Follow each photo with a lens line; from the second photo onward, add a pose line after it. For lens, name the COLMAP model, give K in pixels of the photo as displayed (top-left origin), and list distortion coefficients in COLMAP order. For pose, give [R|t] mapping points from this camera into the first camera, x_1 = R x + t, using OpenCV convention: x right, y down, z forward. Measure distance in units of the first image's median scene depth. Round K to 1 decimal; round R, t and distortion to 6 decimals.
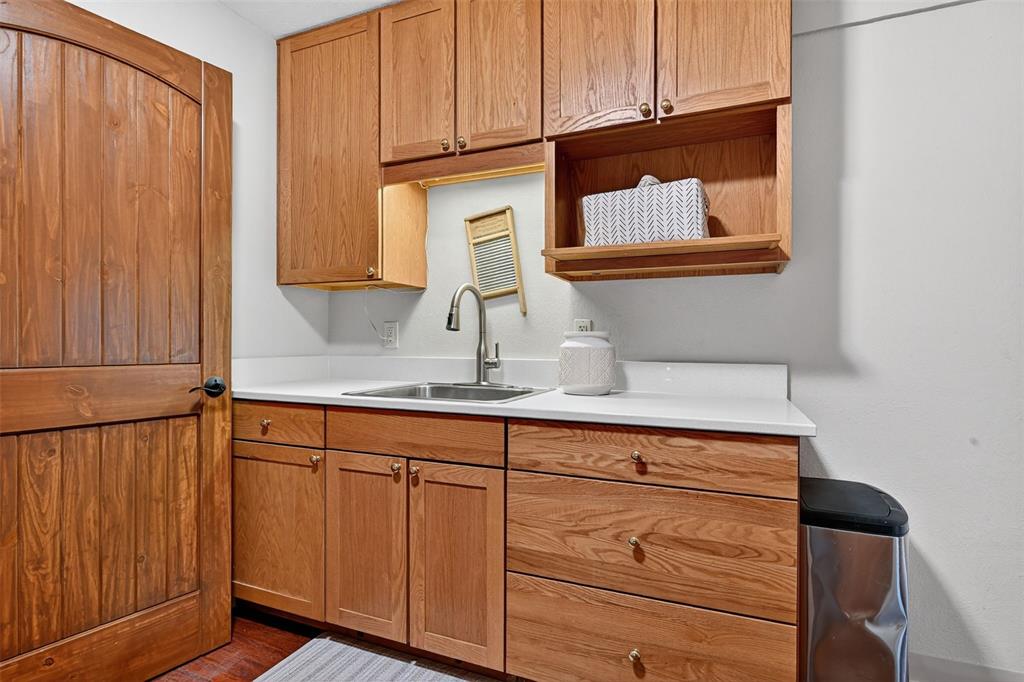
lens RADIAL K [[522.1, 0, 511.5], [0, 522.1, 345.5], [0, 0, 1]] dist [0.005946, 0.001364]
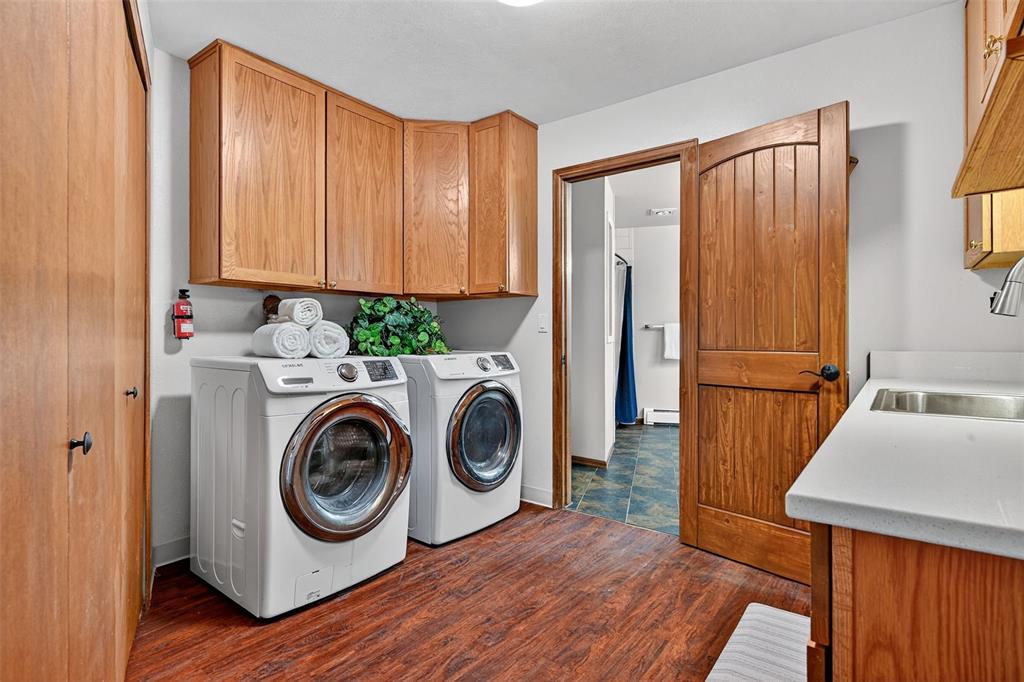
lens RADIAL K [[522.1, 0, 513.0], [0, 522.1, 336.2], [0, 0, 1]] dist [0.005946, 0.001364]
pose [[-0.242954, -0.005340, -0.970023, 0.830190], [-0.005761, 0.999975, -0.004062, 0.005388], [0.970021, 0.004601, -0.242979, 0.634442]]
